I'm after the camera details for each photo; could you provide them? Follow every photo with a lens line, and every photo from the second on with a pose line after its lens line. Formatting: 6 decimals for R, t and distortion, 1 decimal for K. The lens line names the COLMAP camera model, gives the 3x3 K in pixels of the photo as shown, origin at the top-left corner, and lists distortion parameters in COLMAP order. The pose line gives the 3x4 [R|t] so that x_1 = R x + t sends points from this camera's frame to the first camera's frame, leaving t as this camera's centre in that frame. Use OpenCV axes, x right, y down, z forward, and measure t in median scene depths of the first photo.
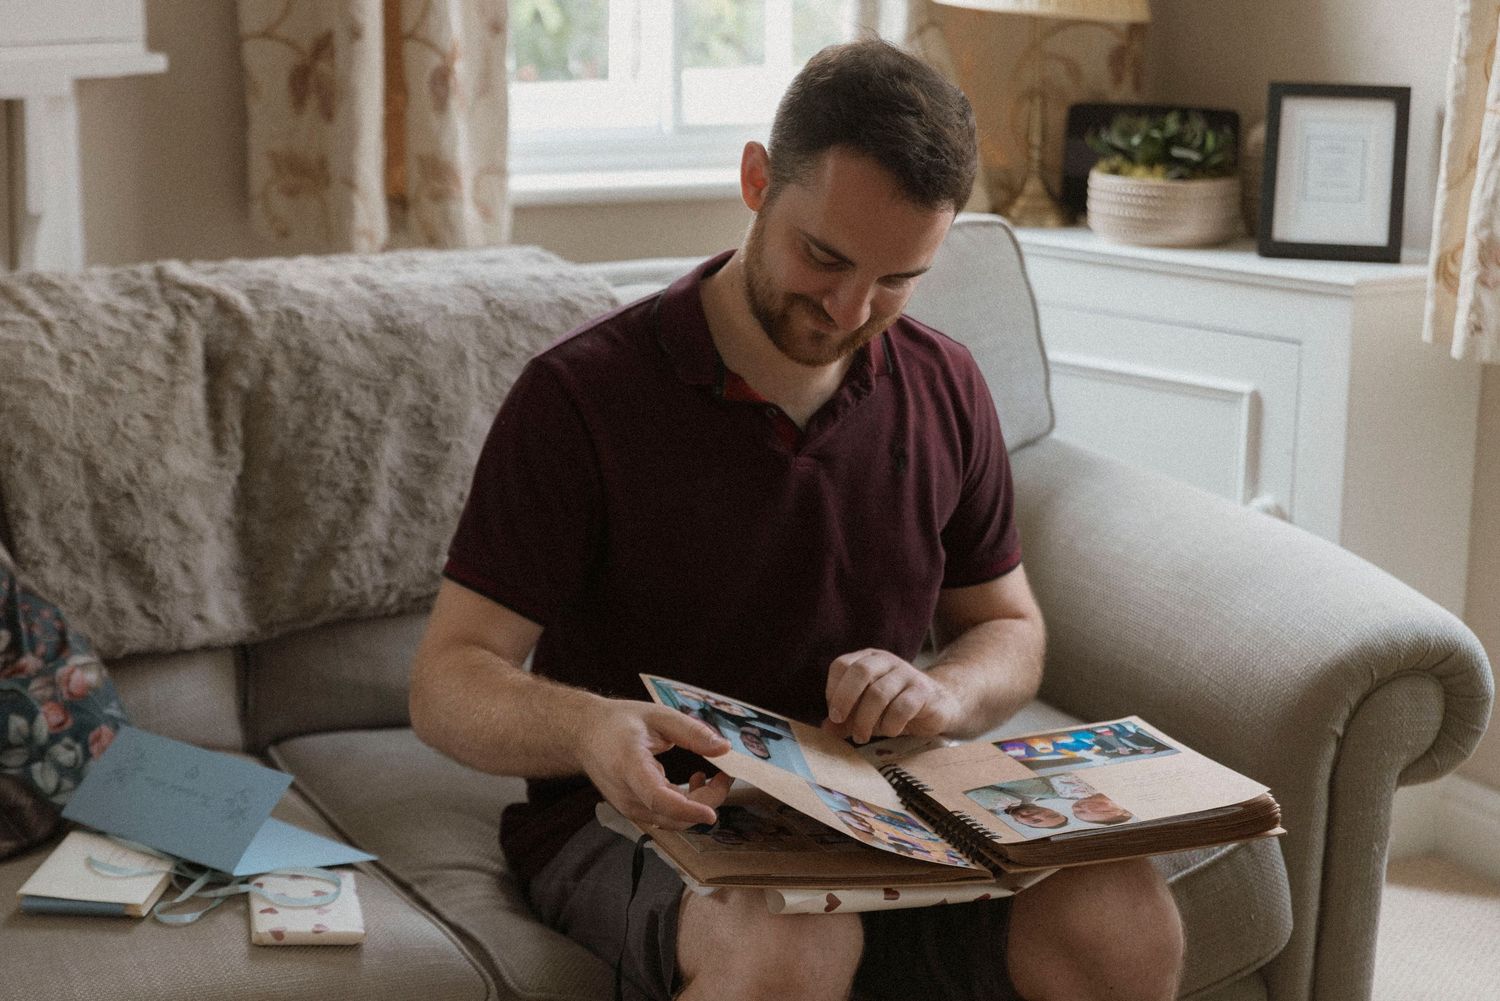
lens RADIAL K [[3075.1, 0, 750.0], [0, 3075.1, 500.5], [0, 0, 1]] dist [0.059329, 0.023337]
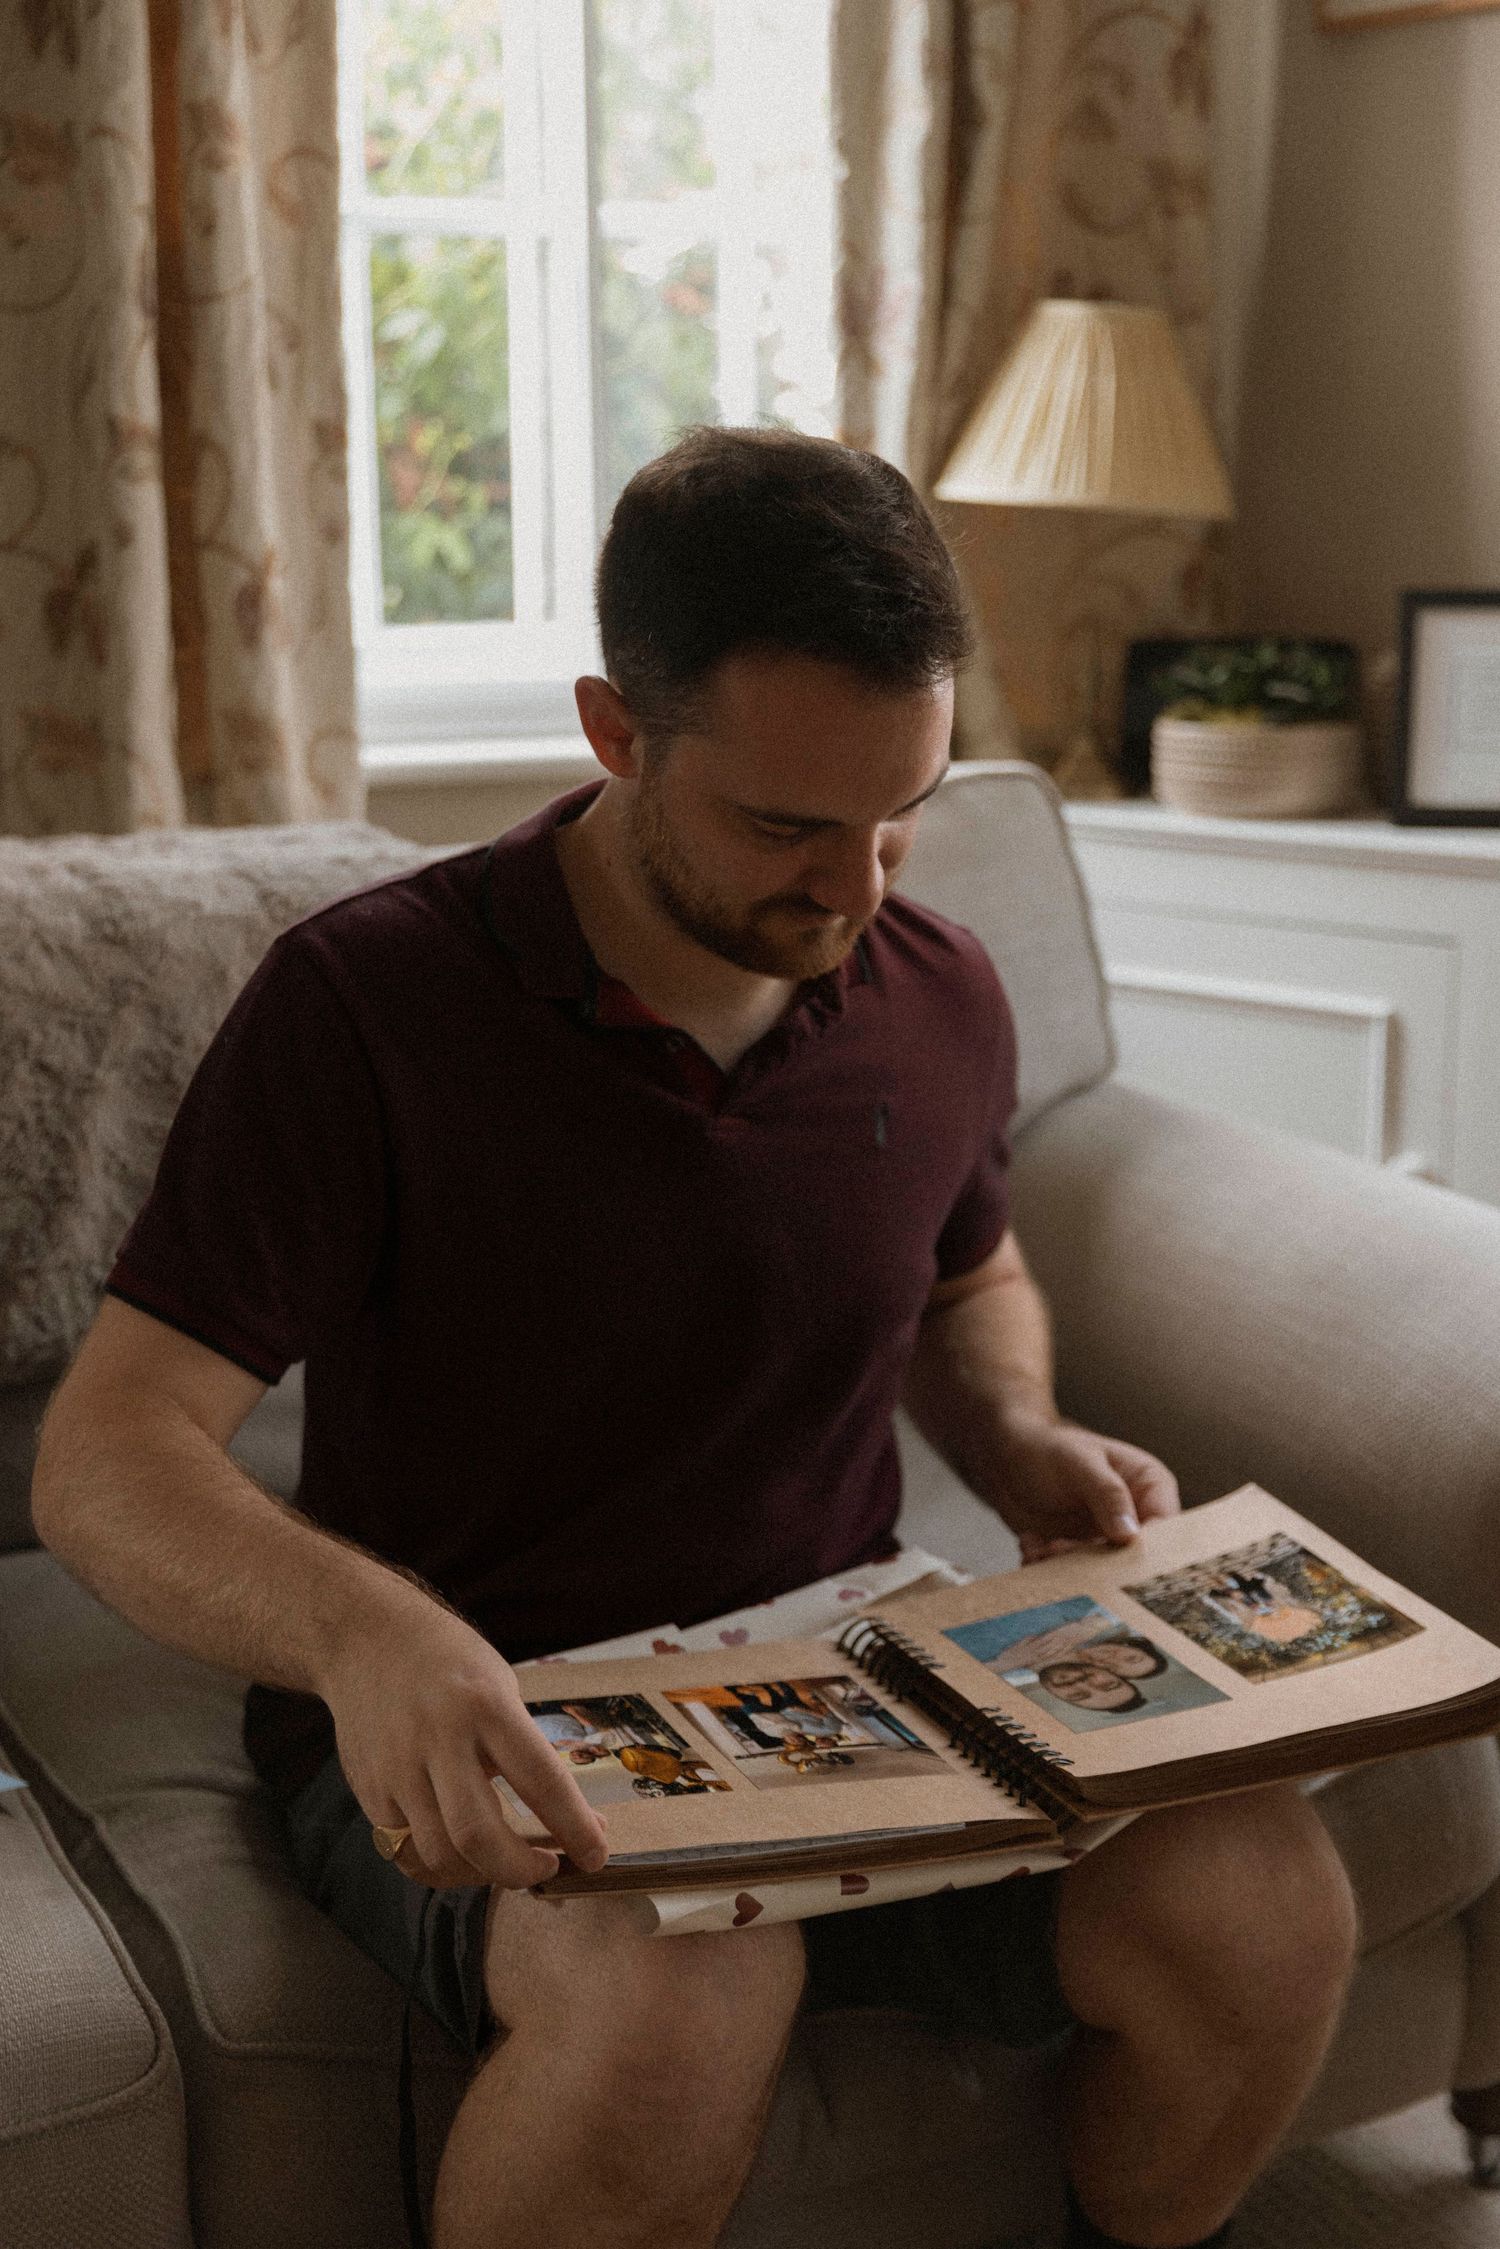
lens RADIAL K [[3020.5, 0, 665.8], [0, 3020.5, 1188.3], [0, 0, 1]] dist [-0.014889, 0.046781]
pose [[0.998753, -0.018731, -0.046271, 0.031752], [0.019179, 0.999773, 0.009256, -0.005340], [0.046088, -0.010132, 0.998886, 0.354961]]
